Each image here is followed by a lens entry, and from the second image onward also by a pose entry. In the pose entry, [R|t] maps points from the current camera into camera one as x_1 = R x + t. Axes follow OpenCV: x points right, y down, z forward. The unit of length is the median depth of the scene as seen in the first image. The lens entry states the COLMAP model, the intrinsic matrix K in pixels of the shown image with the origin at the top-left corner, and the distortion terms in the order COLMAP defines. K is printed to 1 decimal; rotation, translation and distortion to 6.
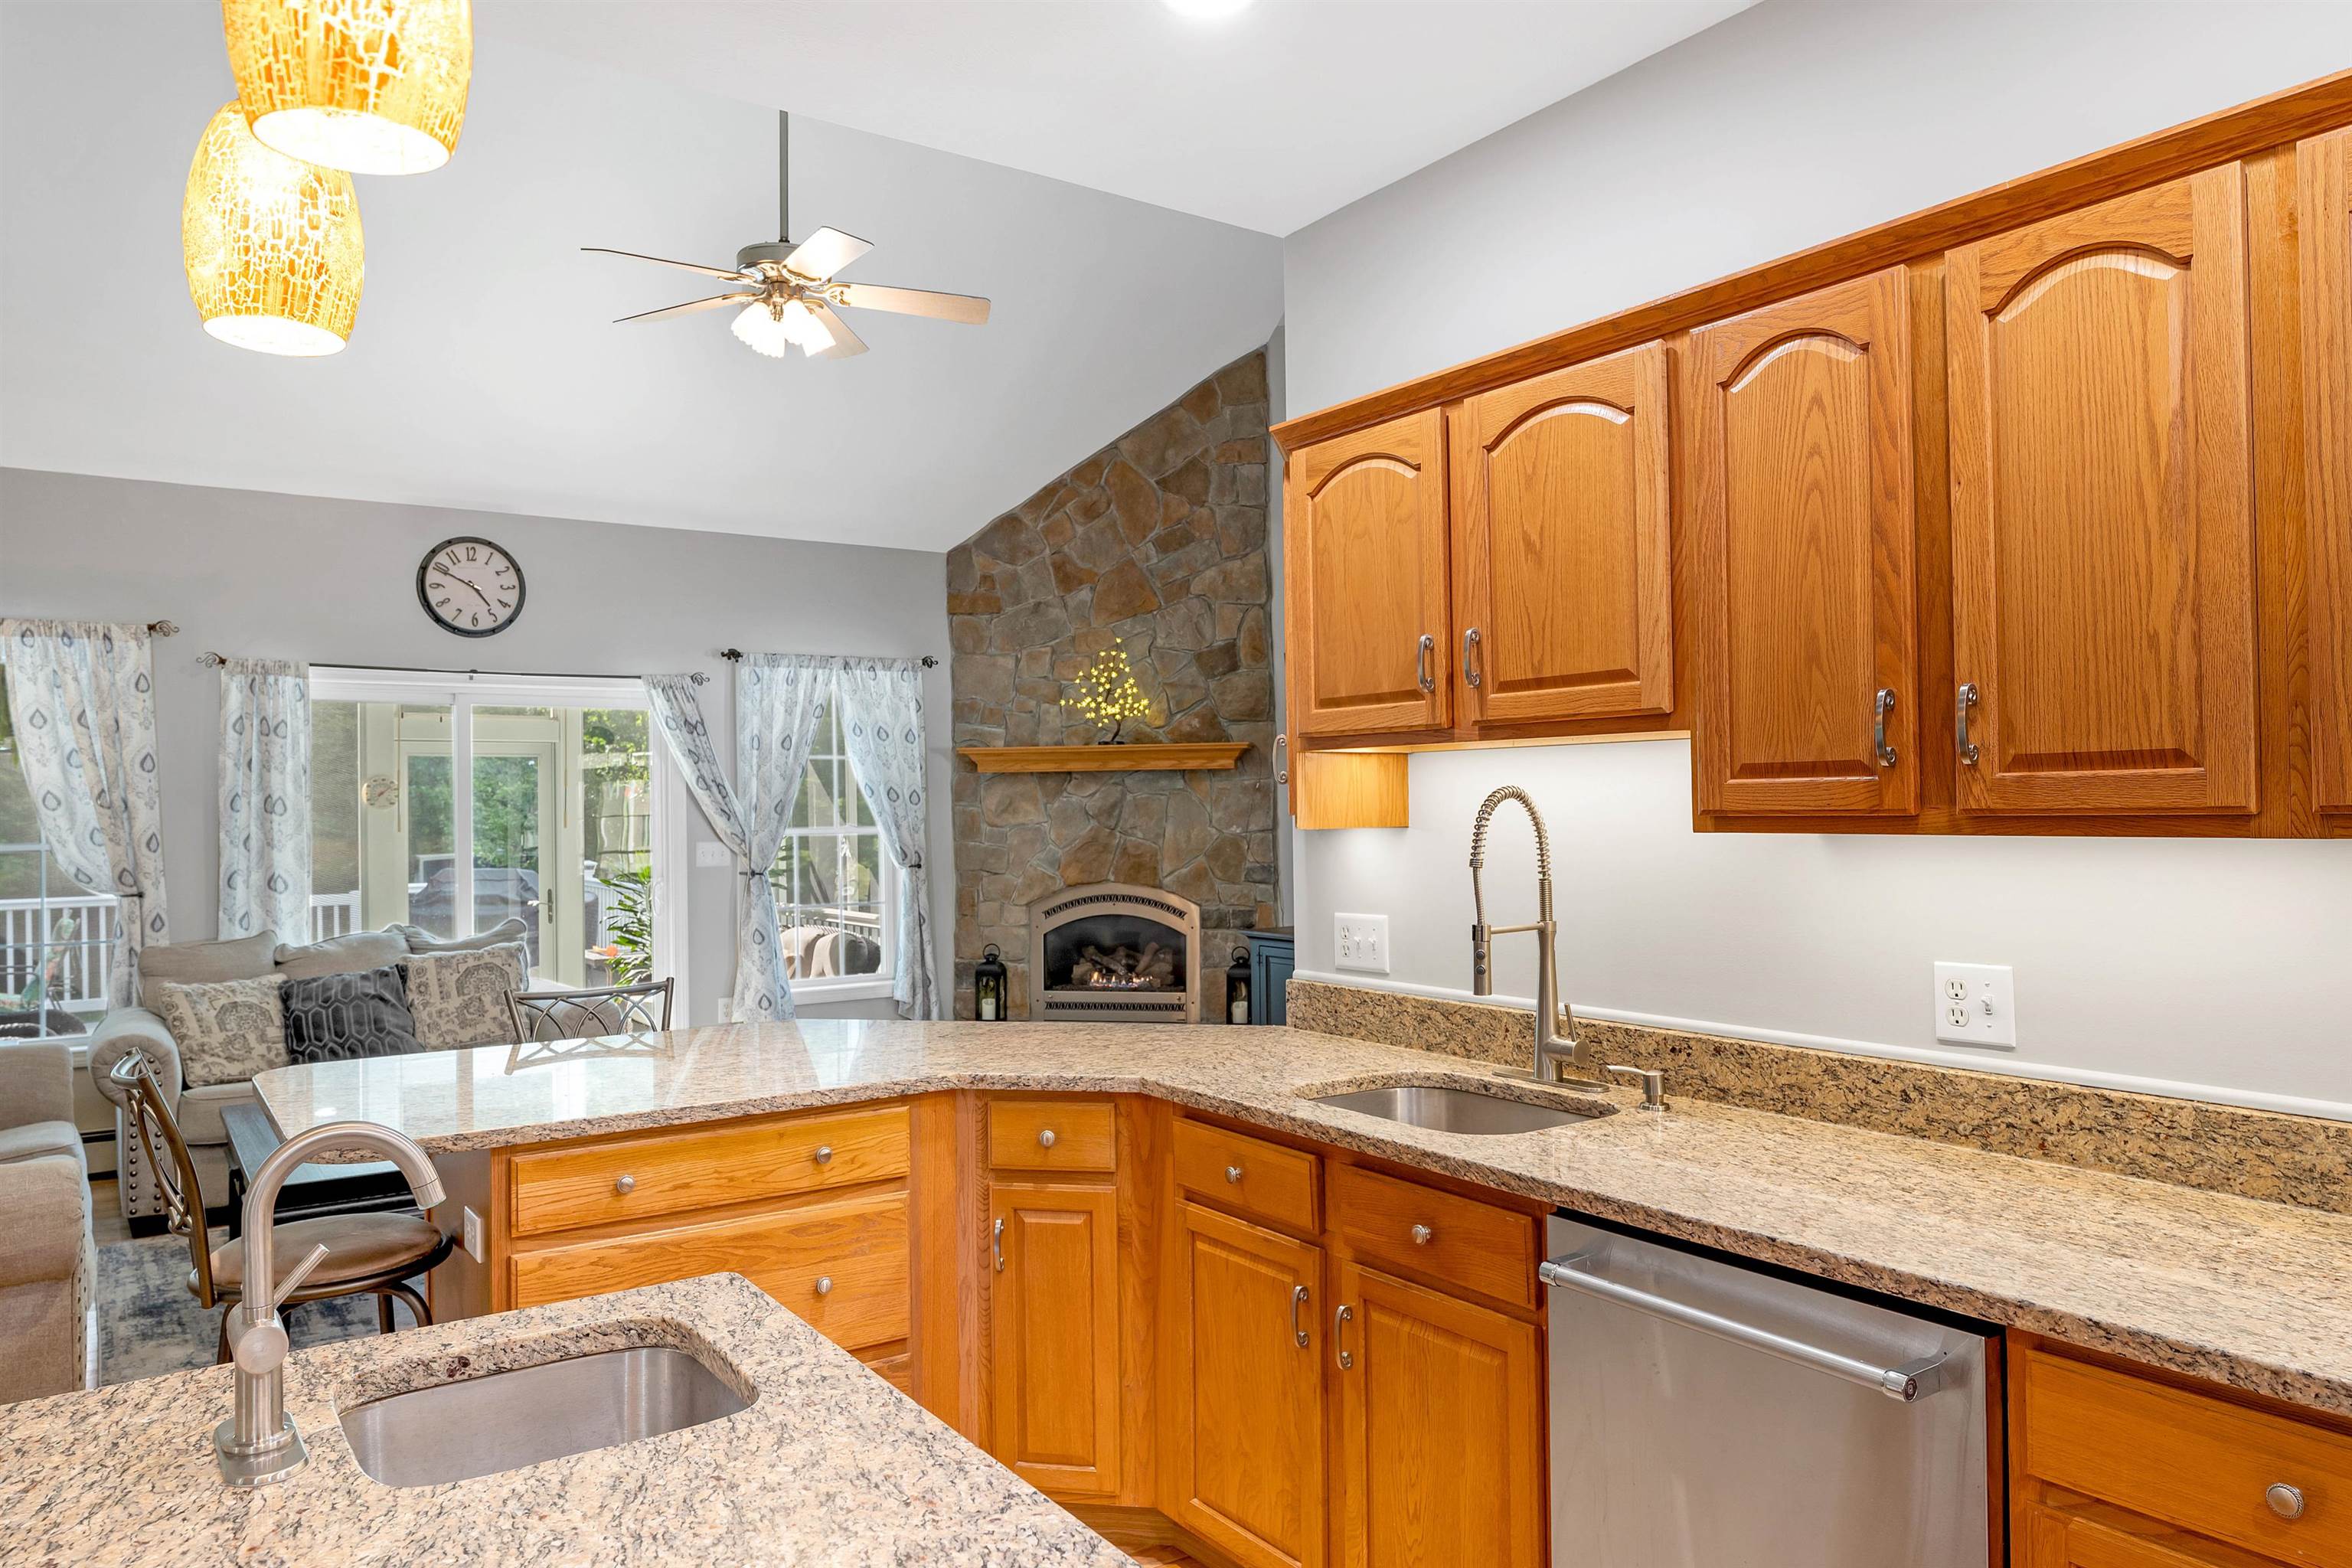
lens RADIAL K [[1552.3, 0, 1179.6], [0, 1552.3, 785.0], [0, 0, 1]] dist [-0.011581, 0.007902]
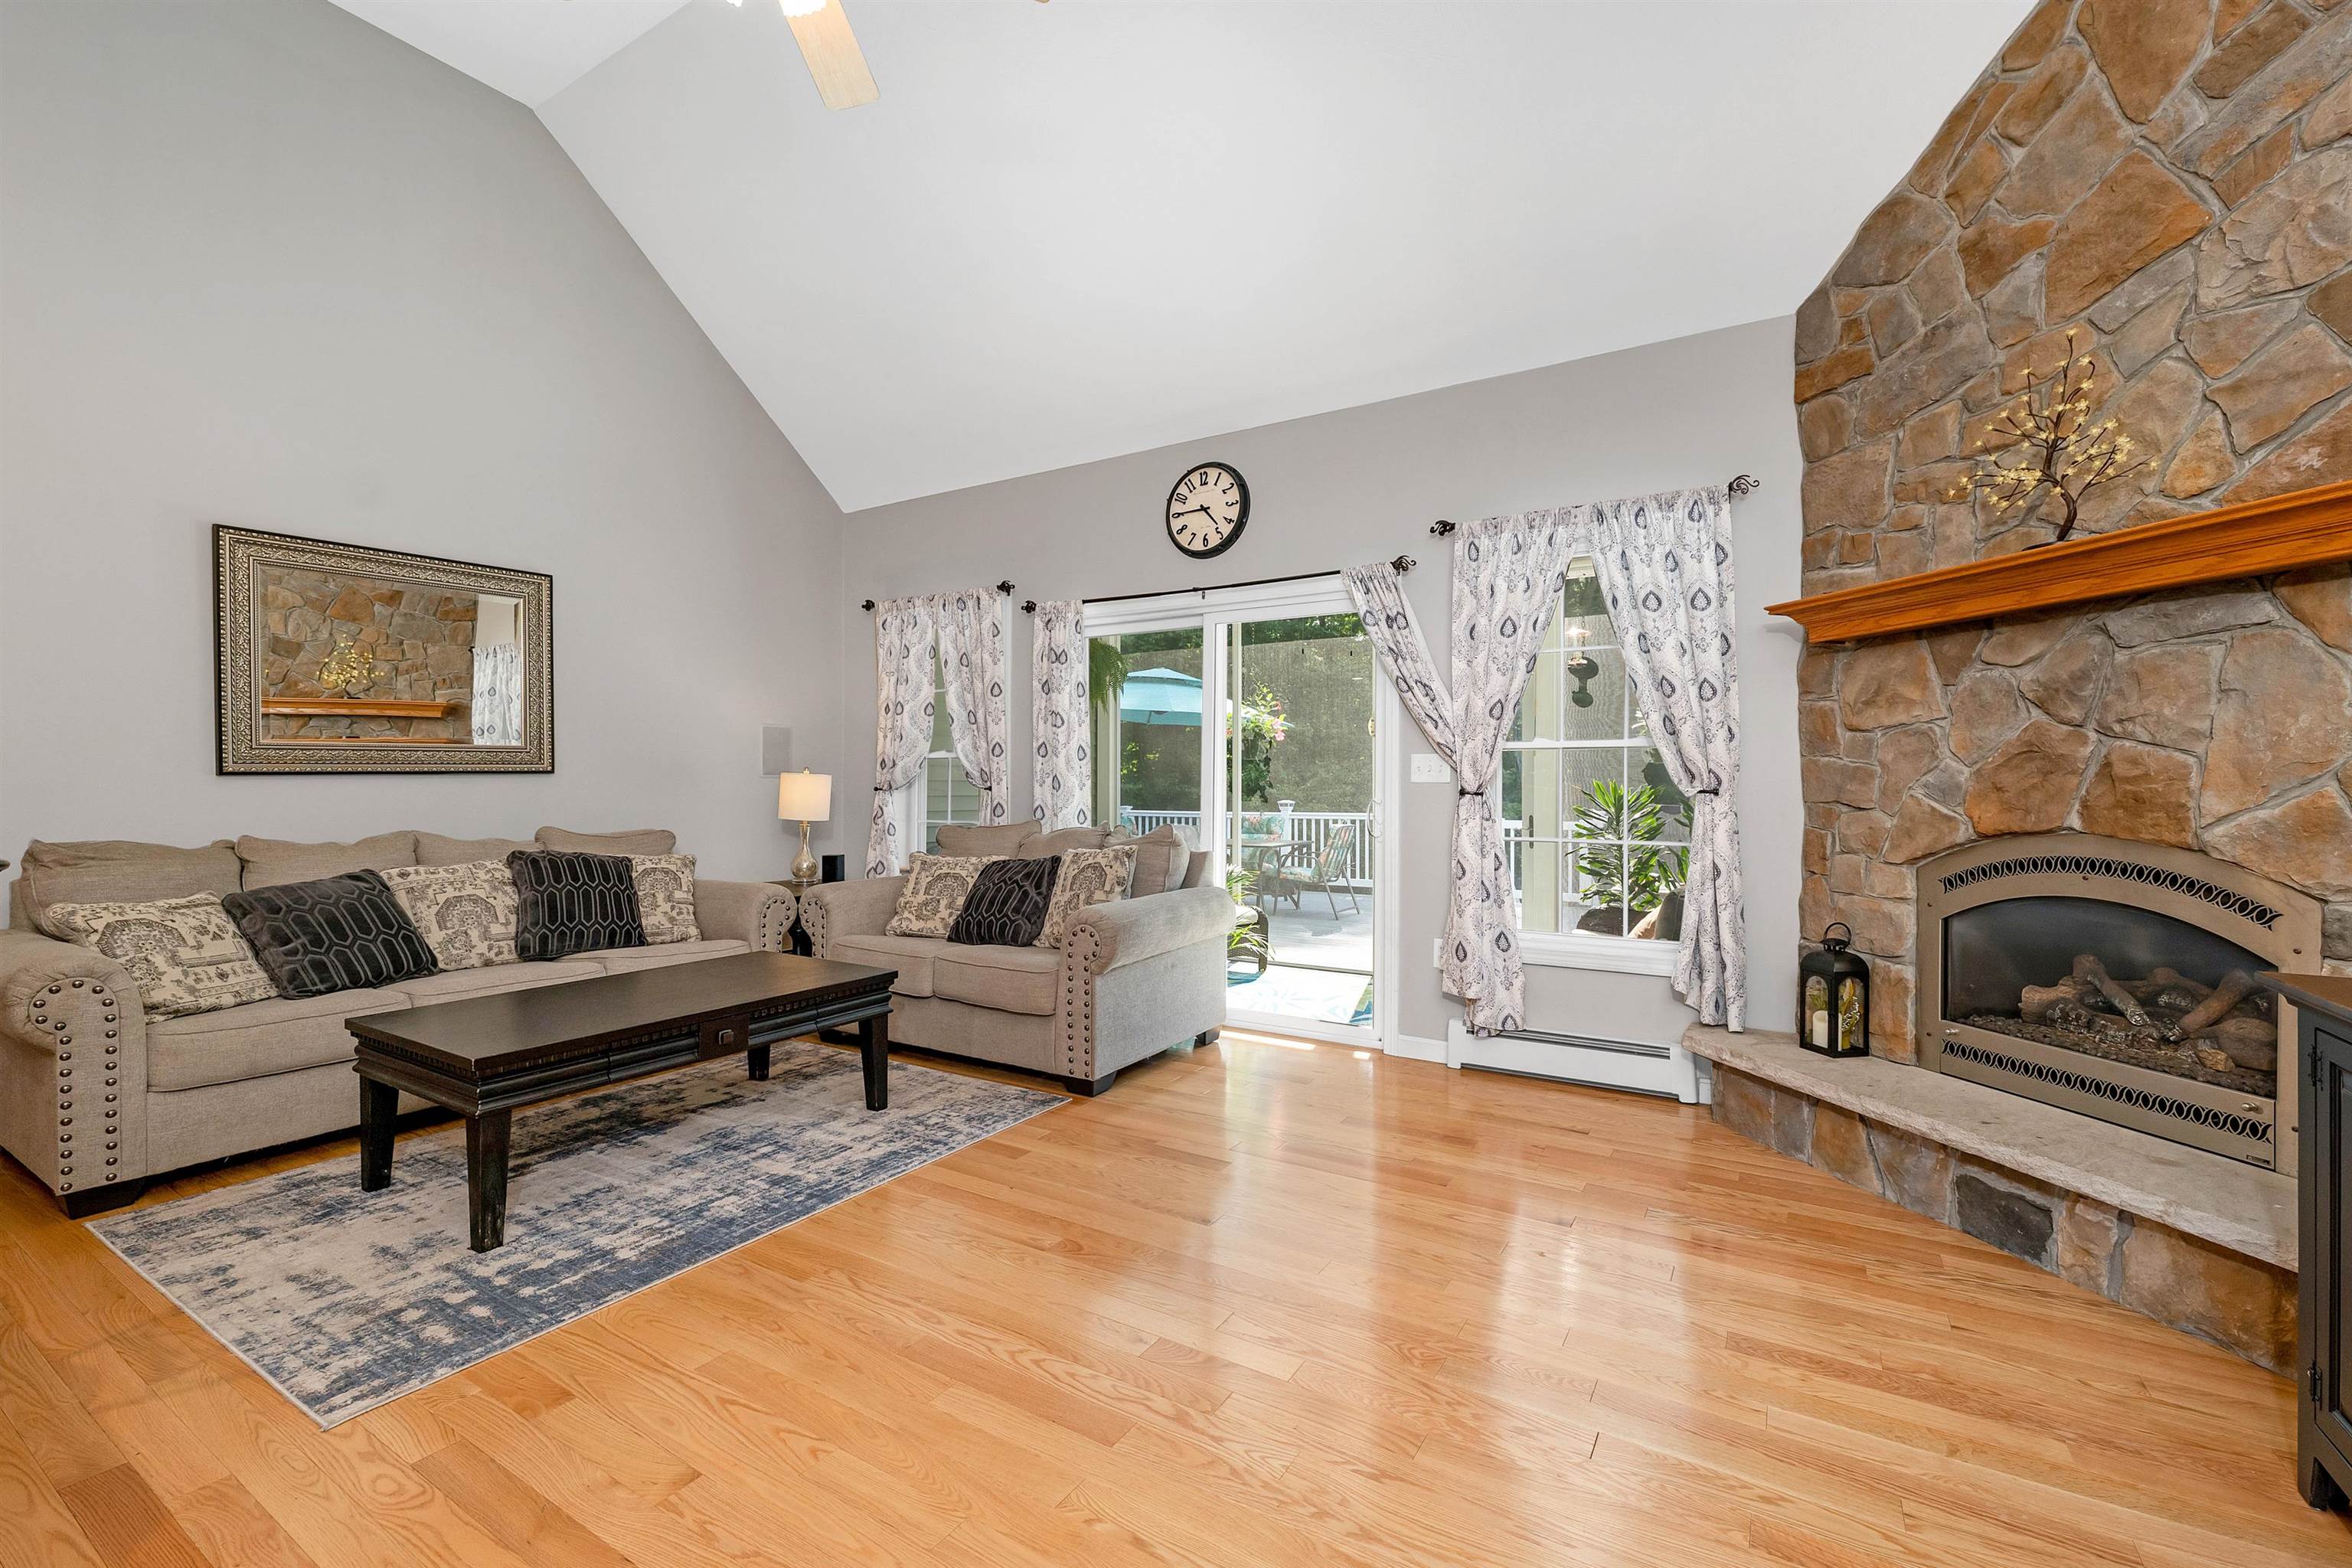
lens RADIAL K [[984.6, 0, 1179.3], [0, 984.6, 787.4], [0, 0, 1]] dist [-0.000441, -0.000568]
pose [[0.395035, 0.014455, -0.918553, 0.174683], [0.002830, 0.999852, 0.016951, 0.055612], [0.918662, -0.009296, 0.394935, 0.811737]]
